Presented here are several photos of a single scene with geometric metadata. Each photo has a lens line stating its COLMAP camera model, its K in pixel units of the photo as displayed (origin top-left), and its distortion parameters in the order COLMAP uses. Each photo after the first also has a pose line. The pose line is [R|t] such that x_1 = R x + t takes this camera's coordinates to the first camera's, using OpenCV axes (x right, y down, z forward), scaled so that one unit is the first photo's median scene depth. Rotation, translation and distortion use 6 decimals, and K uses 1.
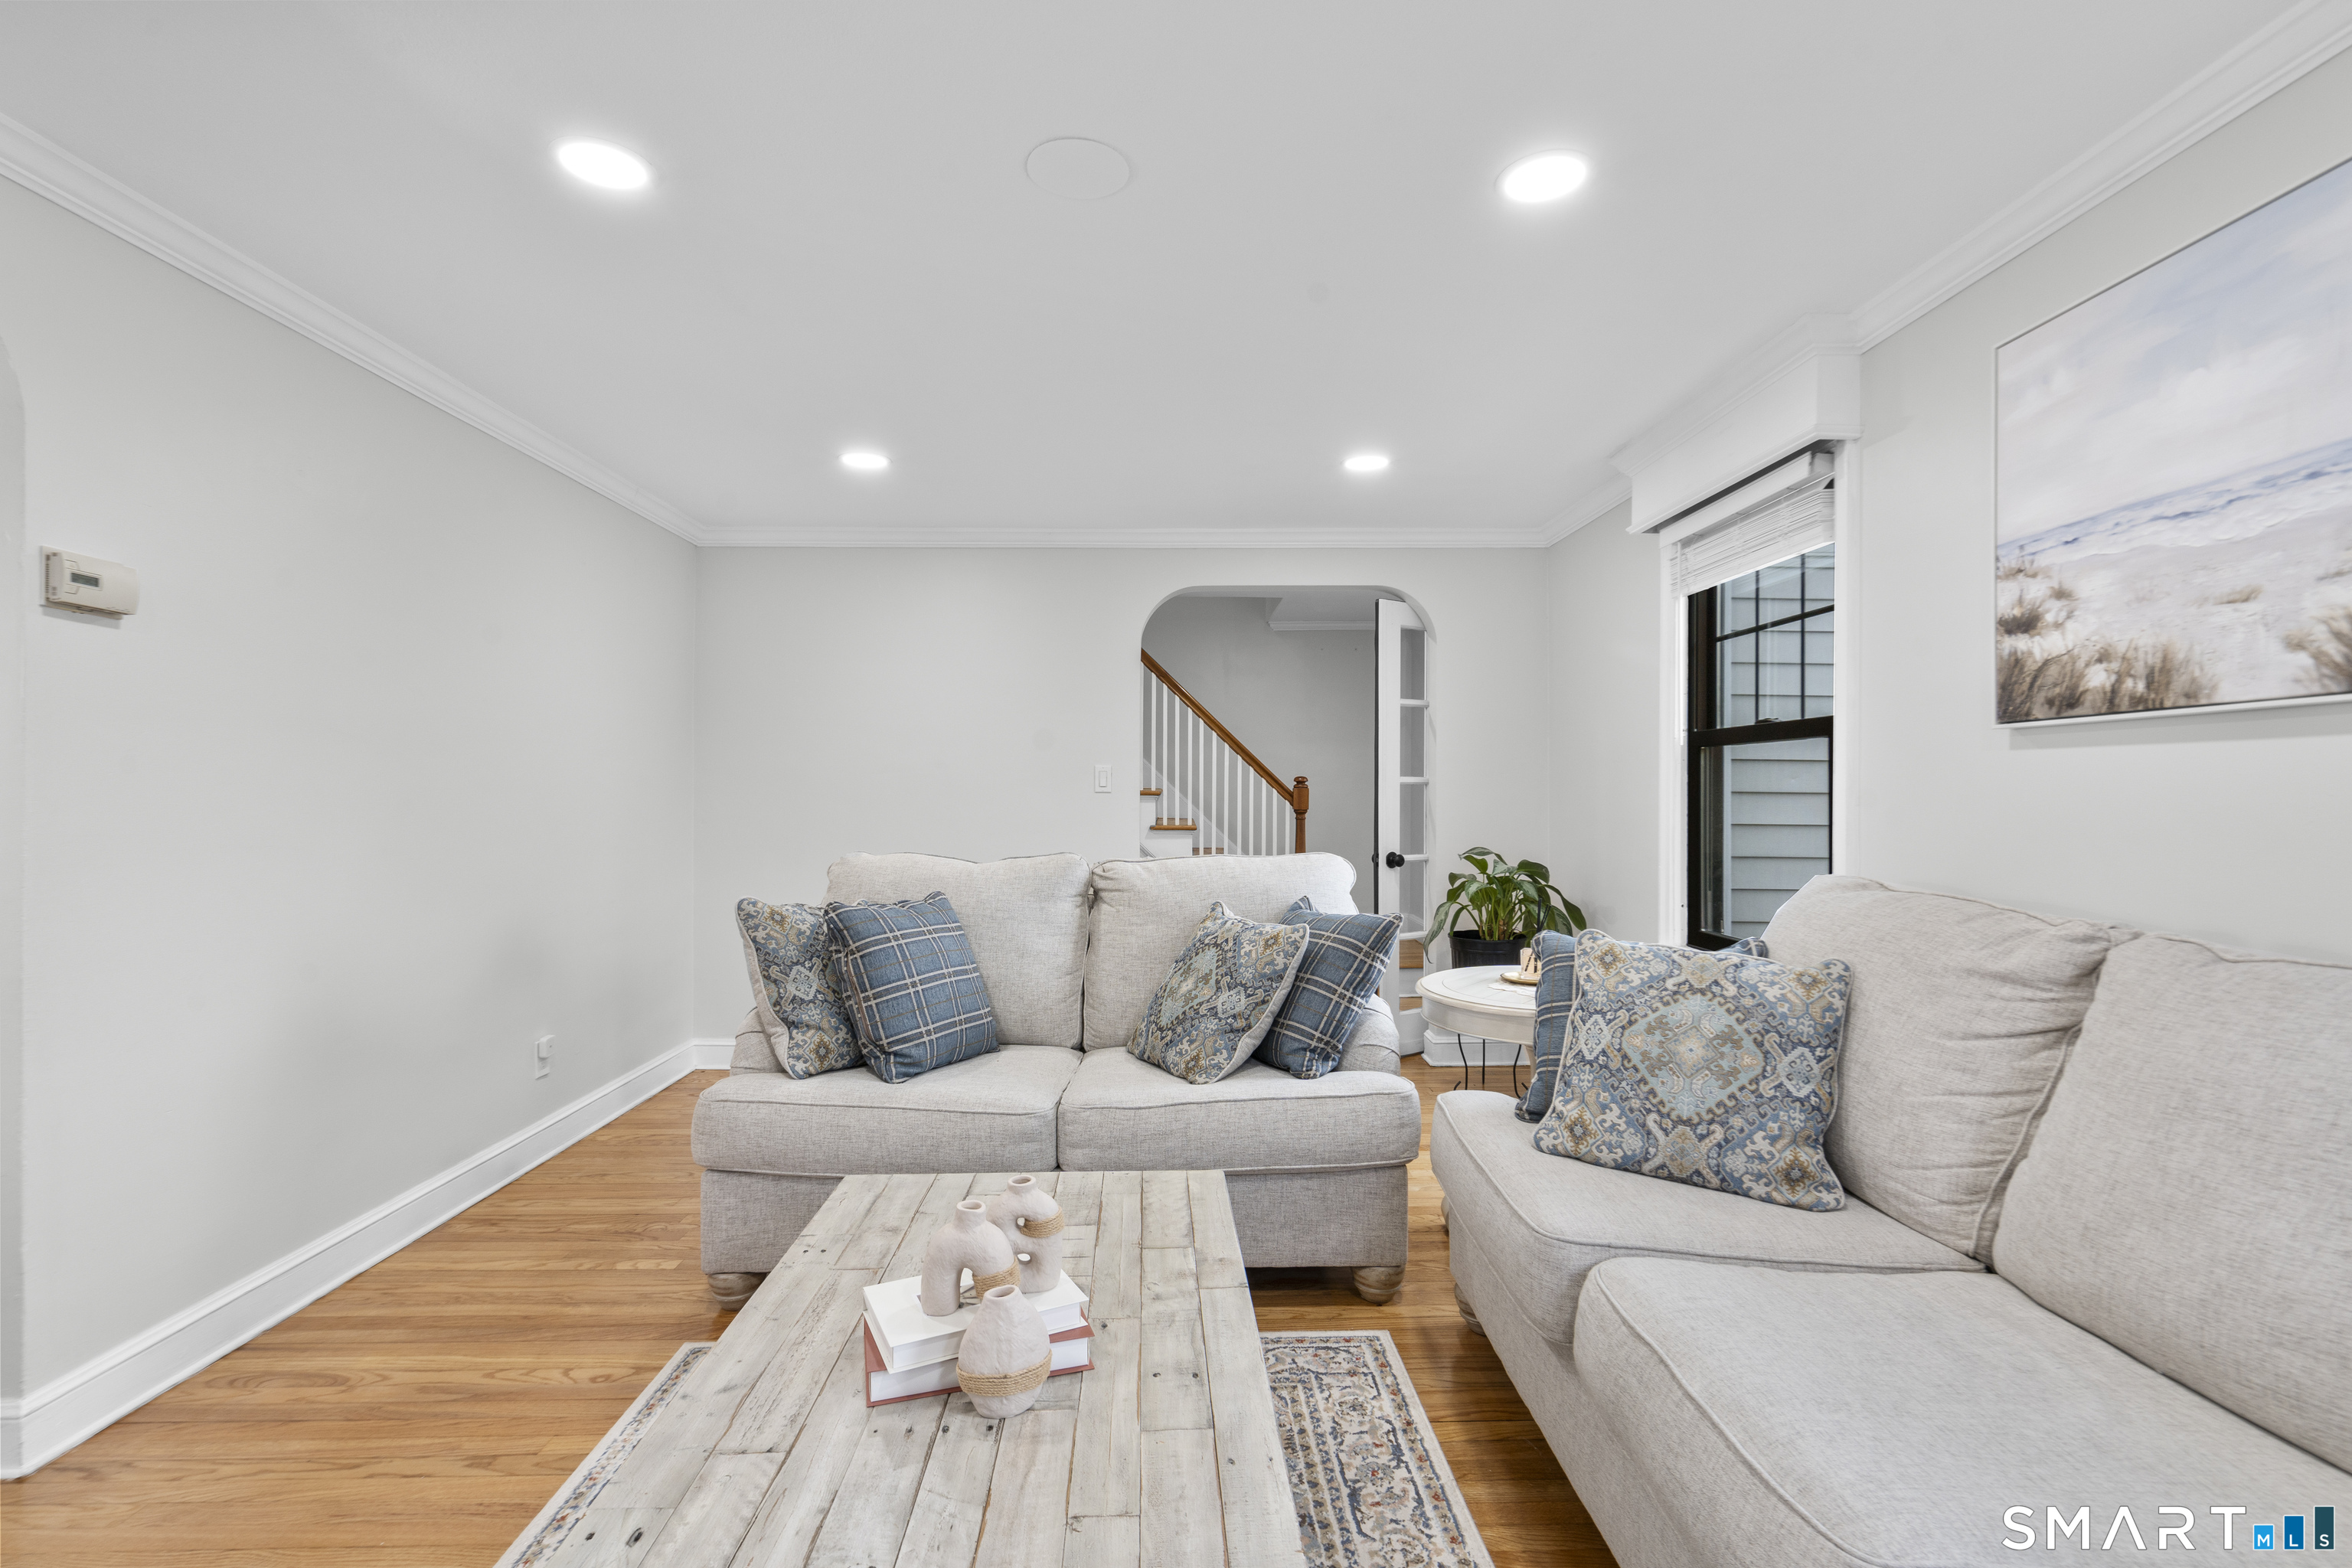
lens RADIAL K [[1077.3, 0, 1192.5], [0, 1077.3, 787.2], [0, 0, 1]] dist [0.001792, 0.000688]
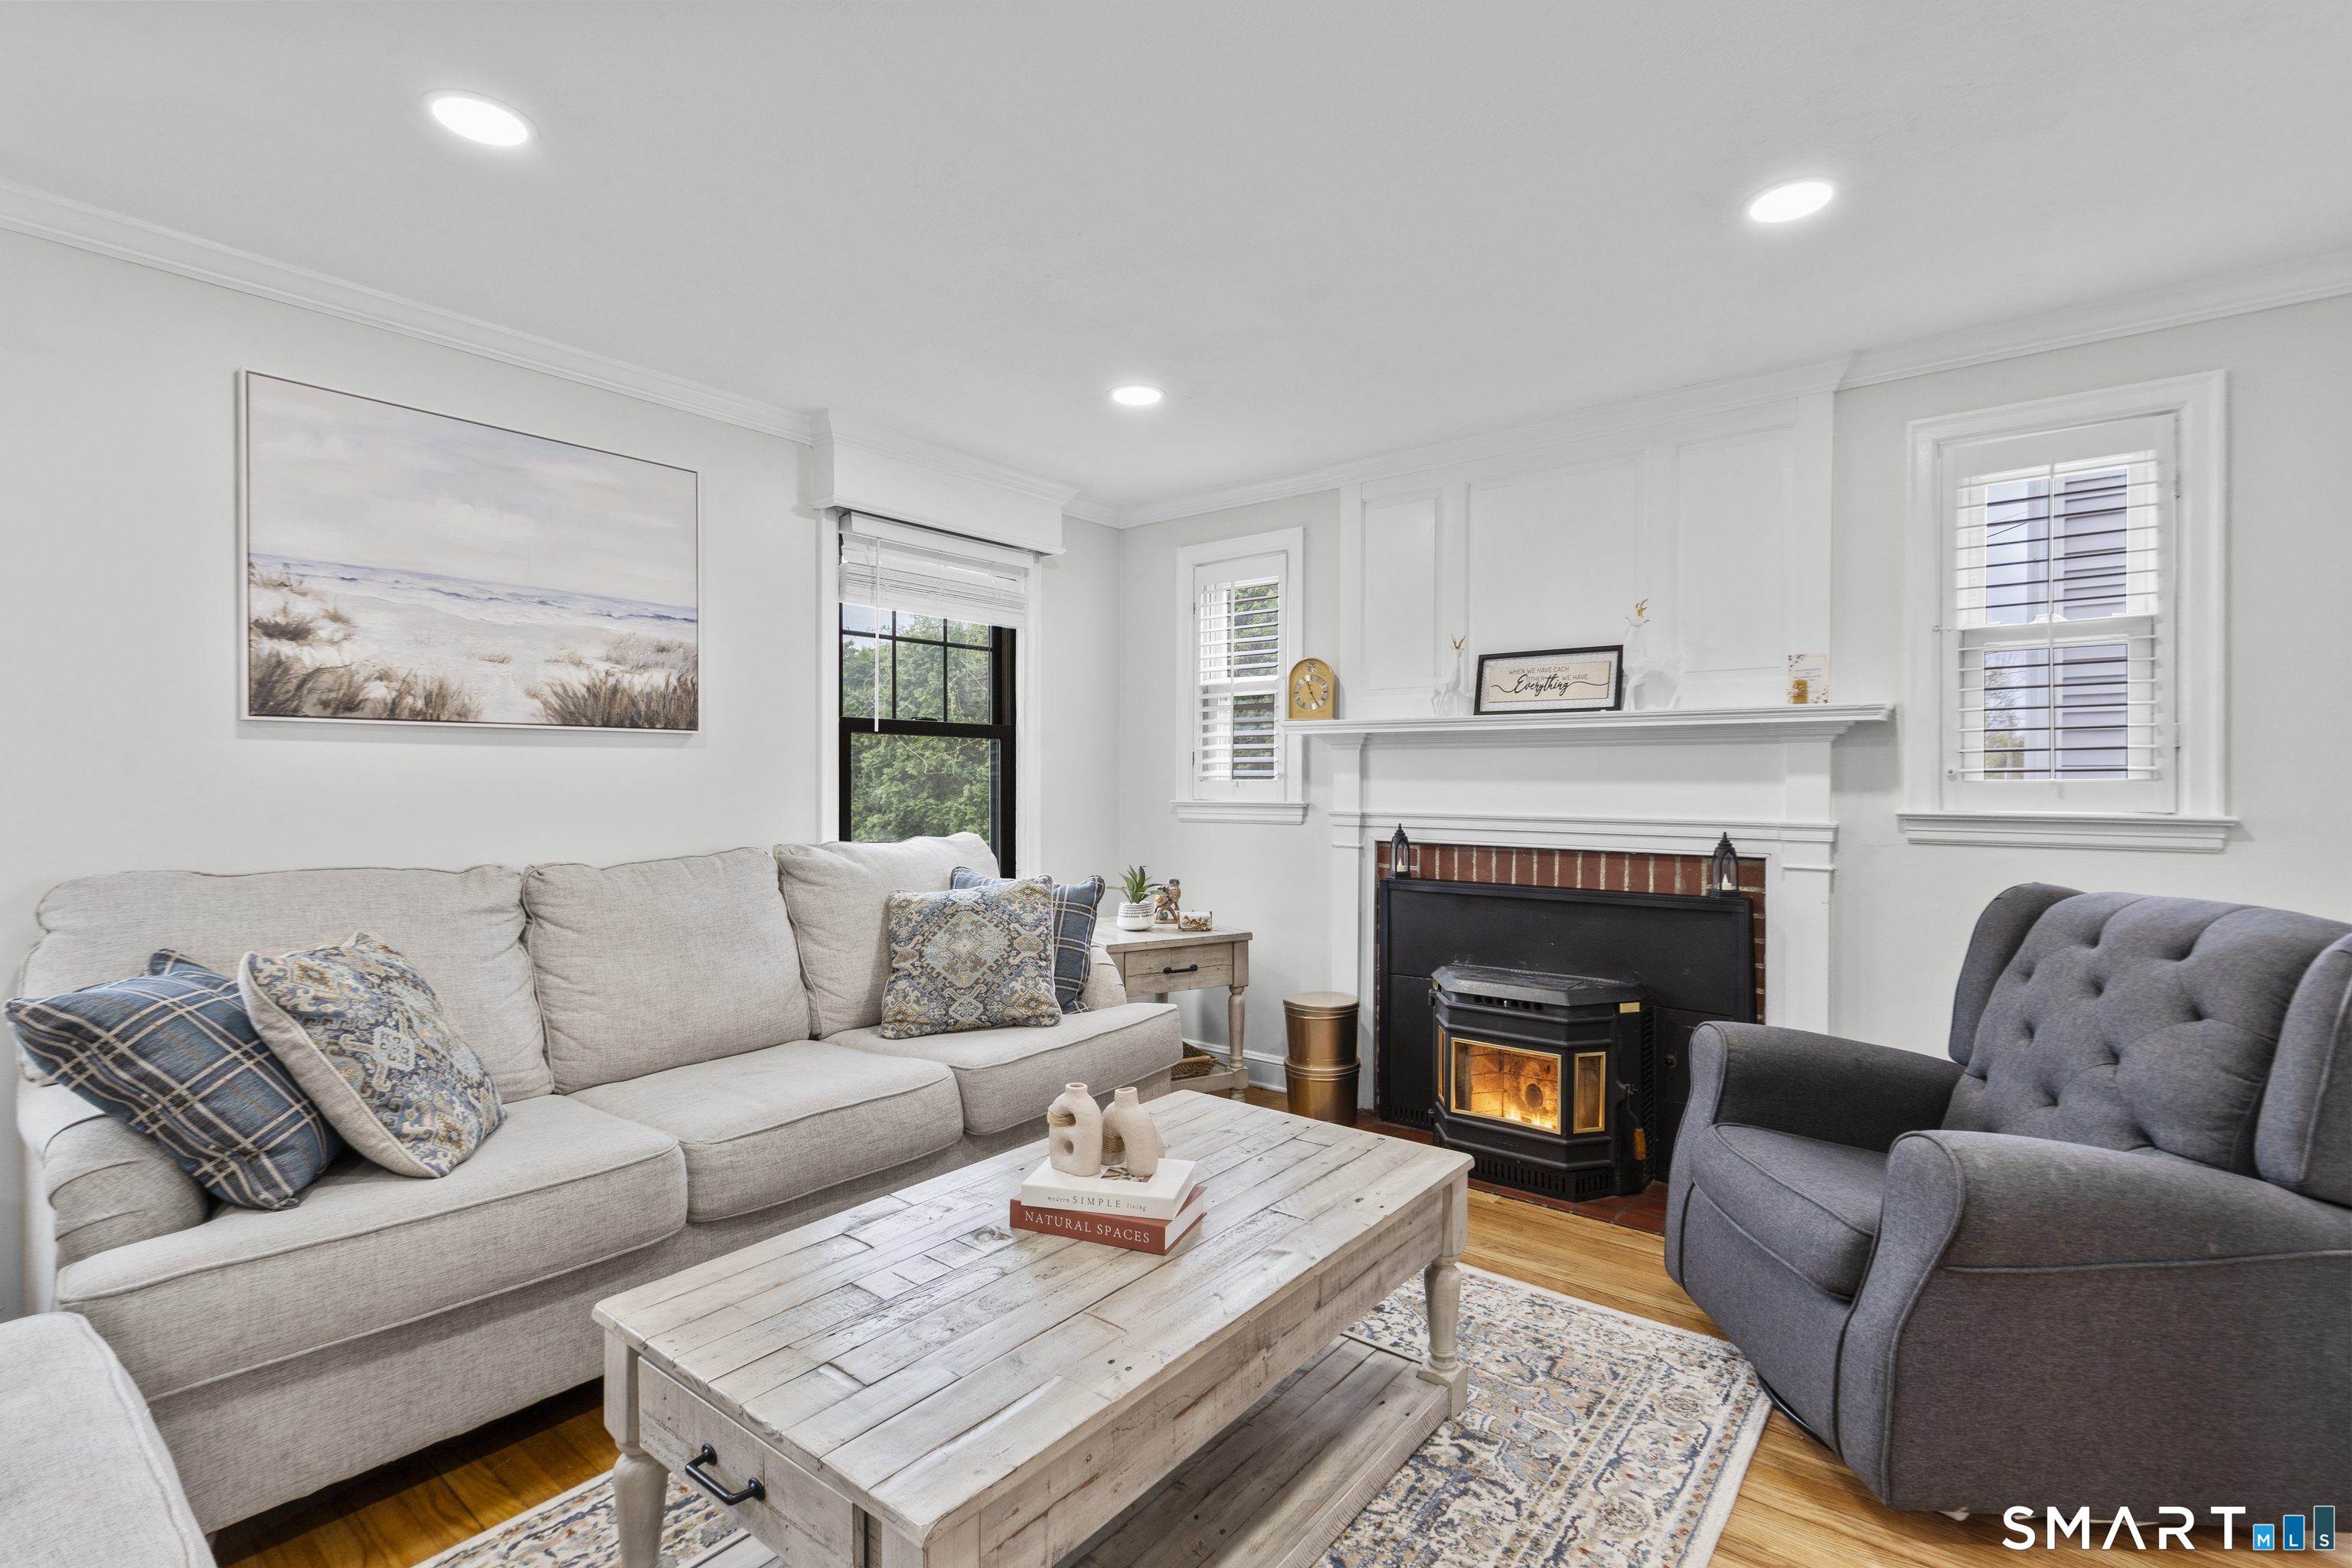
lens RADIAL K [[1077.3, 0, 1192.5], [0, 1077.3, 787.2], [0, 0, 1]] dist [0.001792, 0.000688]
pose [[-0.761924, -0.006189, 0.647637, -0.773072], [-0.005689, 0.999980, 0.002863, 0.006716], [-0.647642, -0.001503, -0.761943, 1.346075]]
